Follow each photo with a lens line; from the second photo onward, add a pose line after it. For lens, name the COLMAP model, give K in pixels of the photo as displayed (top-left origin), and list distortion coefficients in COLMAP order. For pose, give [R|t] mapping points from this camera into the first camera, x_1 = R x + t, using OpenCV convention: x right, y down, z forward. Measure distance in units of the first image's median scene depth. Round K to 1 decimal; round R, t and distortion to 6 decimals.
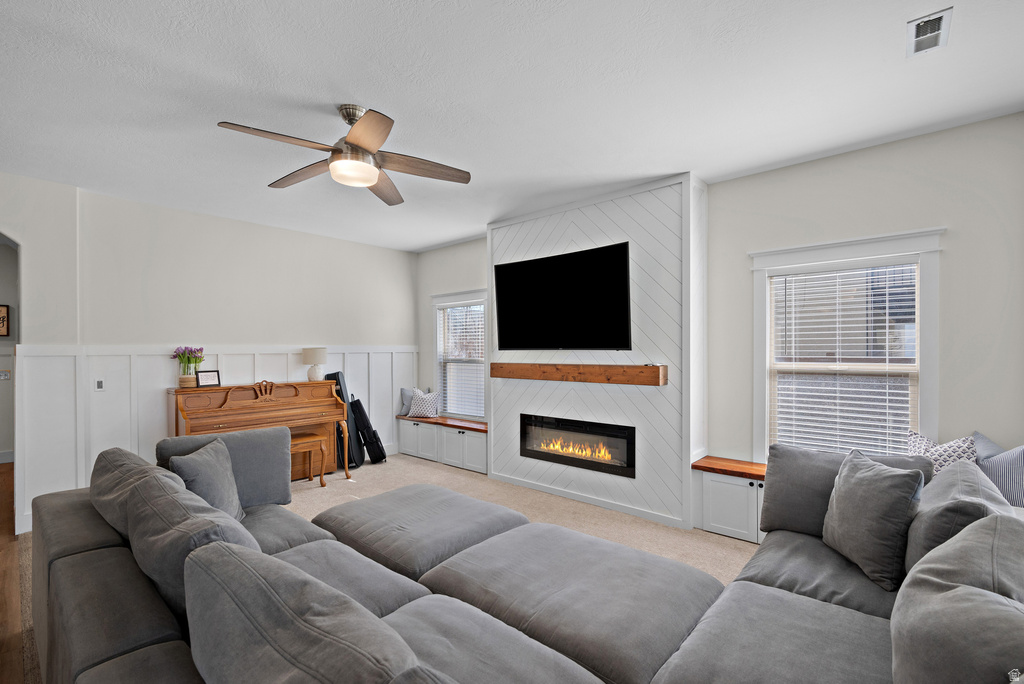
lens RADIAL K [[449.1, 0, 519.5], [0, 449.1, 351.3], [0, 0, 1]] dist [0.005049, -0.001151]
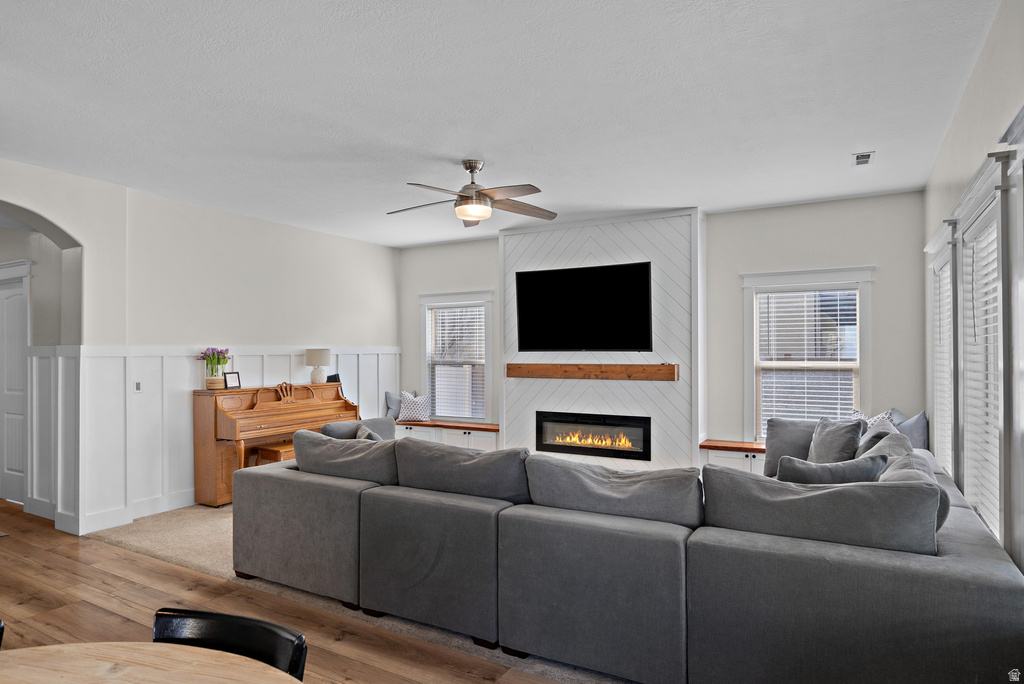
lens RADIAL K [[599.4, 0, 509.3], [0, 599.4, 347.4], [0, 0, 1]] dist [0.003186, 0.000919]
pose [[0.980258, 0.002052, 0.197713, -0.409512], [-0.000162, 0.999954, -0.009577, 0.001516], [-0.197723, 0.009356, 0.980213, -0.458500]]
